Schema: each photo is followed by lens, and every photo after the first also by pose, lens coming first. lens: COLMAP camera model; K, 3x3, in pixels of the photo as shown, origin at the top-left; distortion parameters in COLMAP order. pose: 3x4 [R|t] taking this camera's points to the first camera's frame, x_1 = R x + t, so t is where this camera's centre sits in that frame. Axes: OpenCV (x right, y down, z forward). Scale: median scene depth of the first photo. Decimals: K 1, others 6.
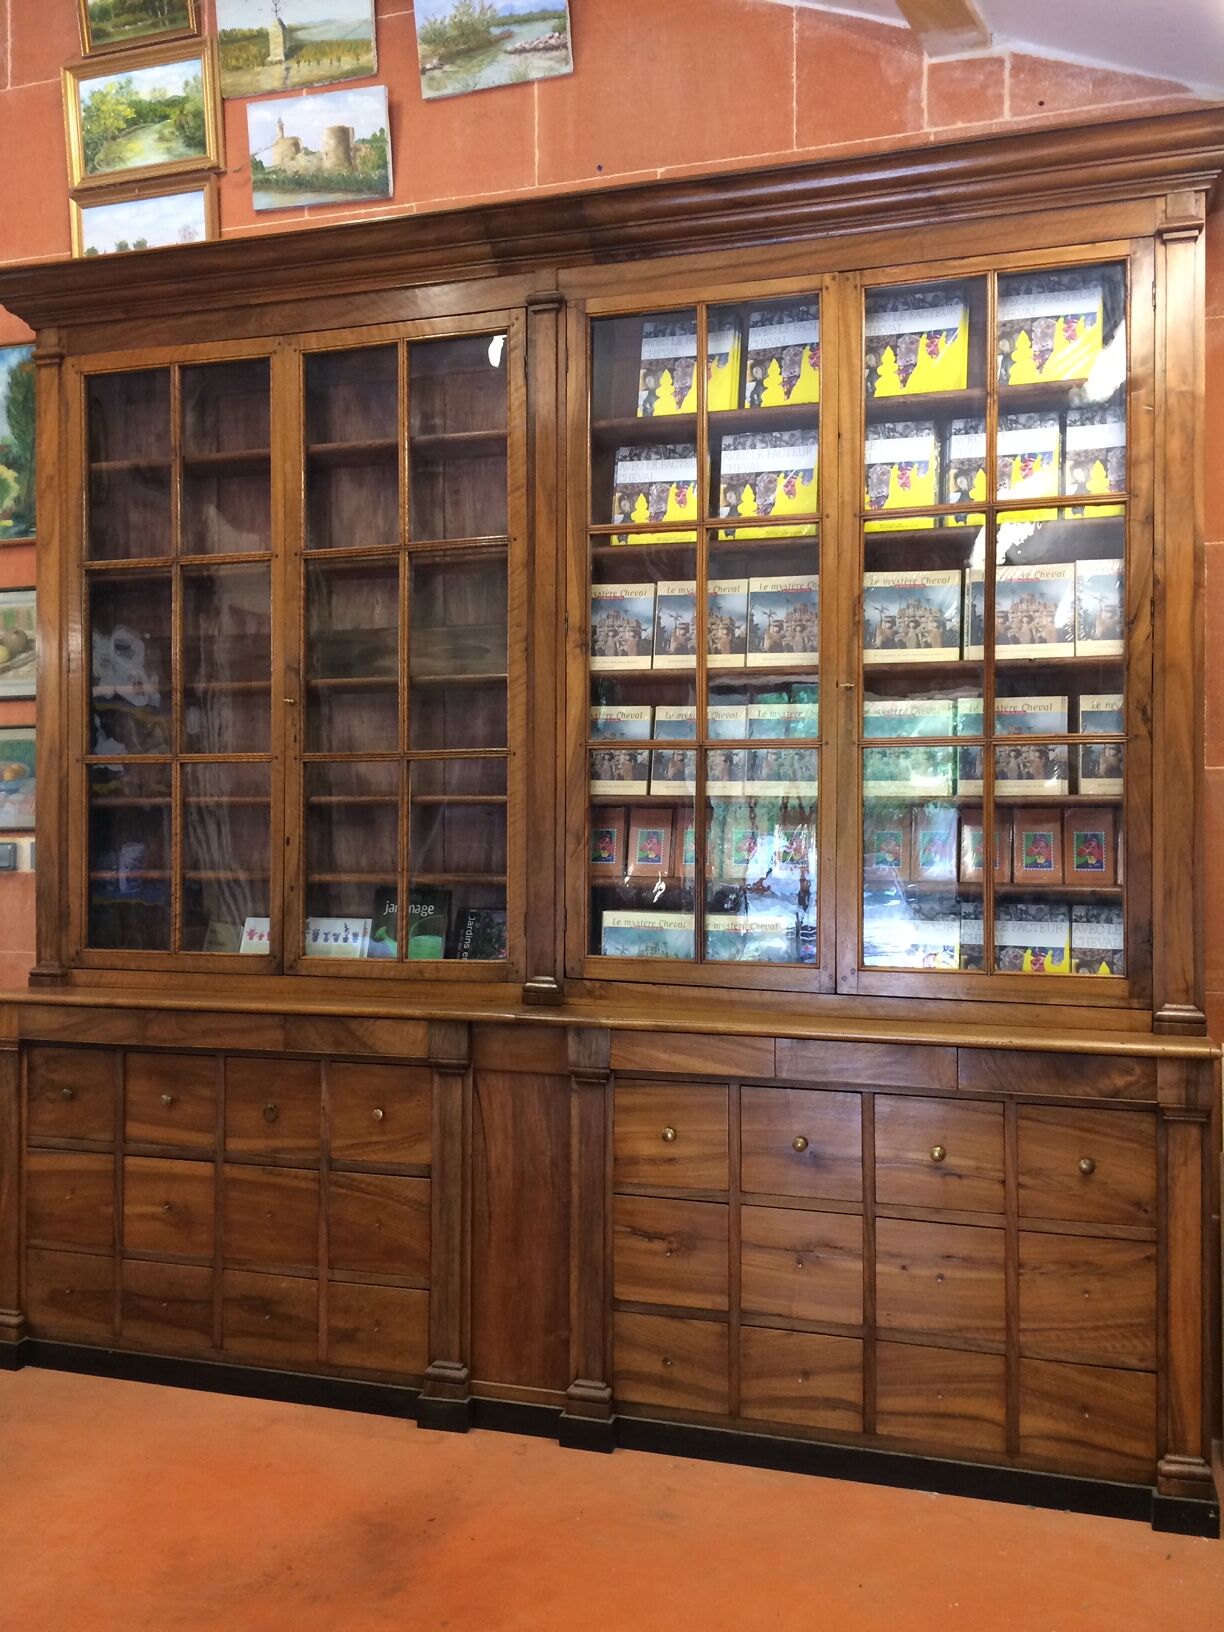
lens RADIAL K [[1447.9, 0, 612.0], [0, 1447.9, 816.0], [0, 0, 1]] dist [0.099984, -0.126810]
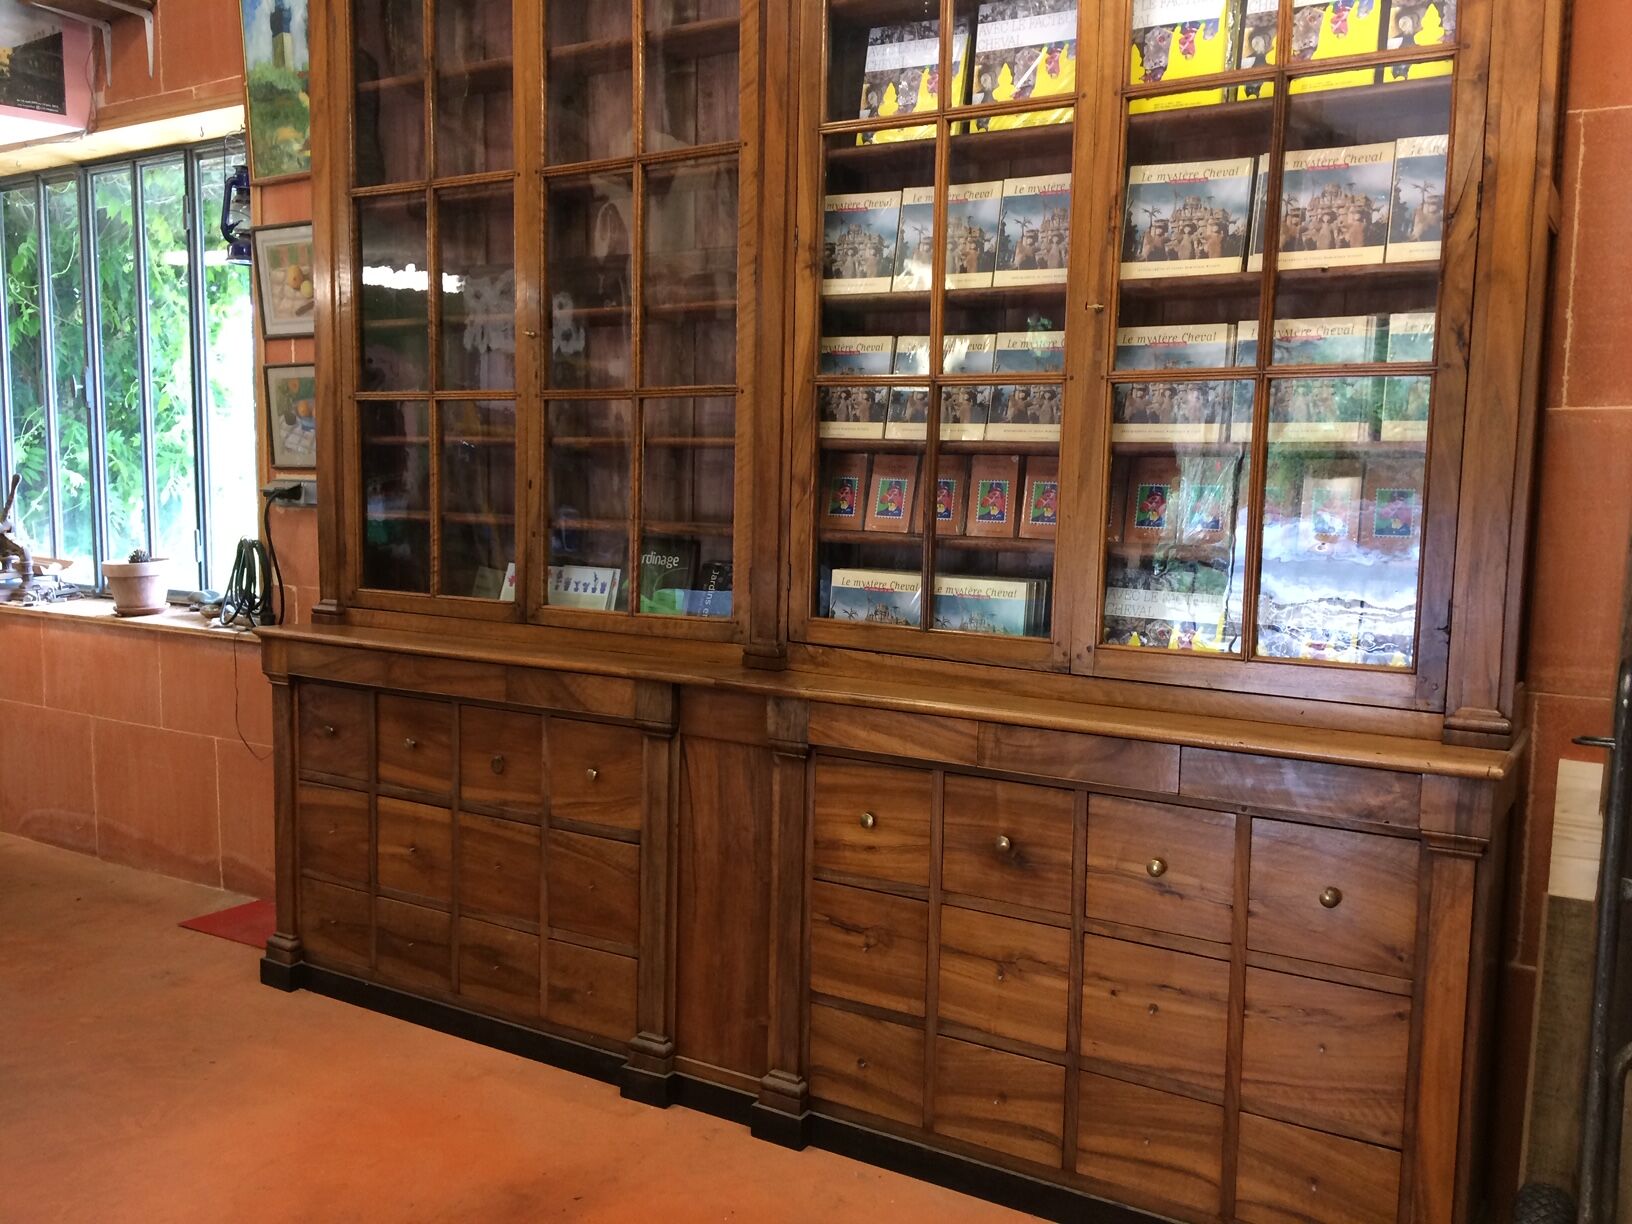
lens RADIAL K [[1447.9, 0, 816.0], [0, 1447.9, 612.0], [0, 0, 1]] dist [0.099984, -0.126810]
pose [[0.967060, 0.040500, -0.251307, 0.215992], [-0.015706, 0.994874, 0.099896, 0.002745], [0.254065, -0.092659, 0.962738, 0.136798]]
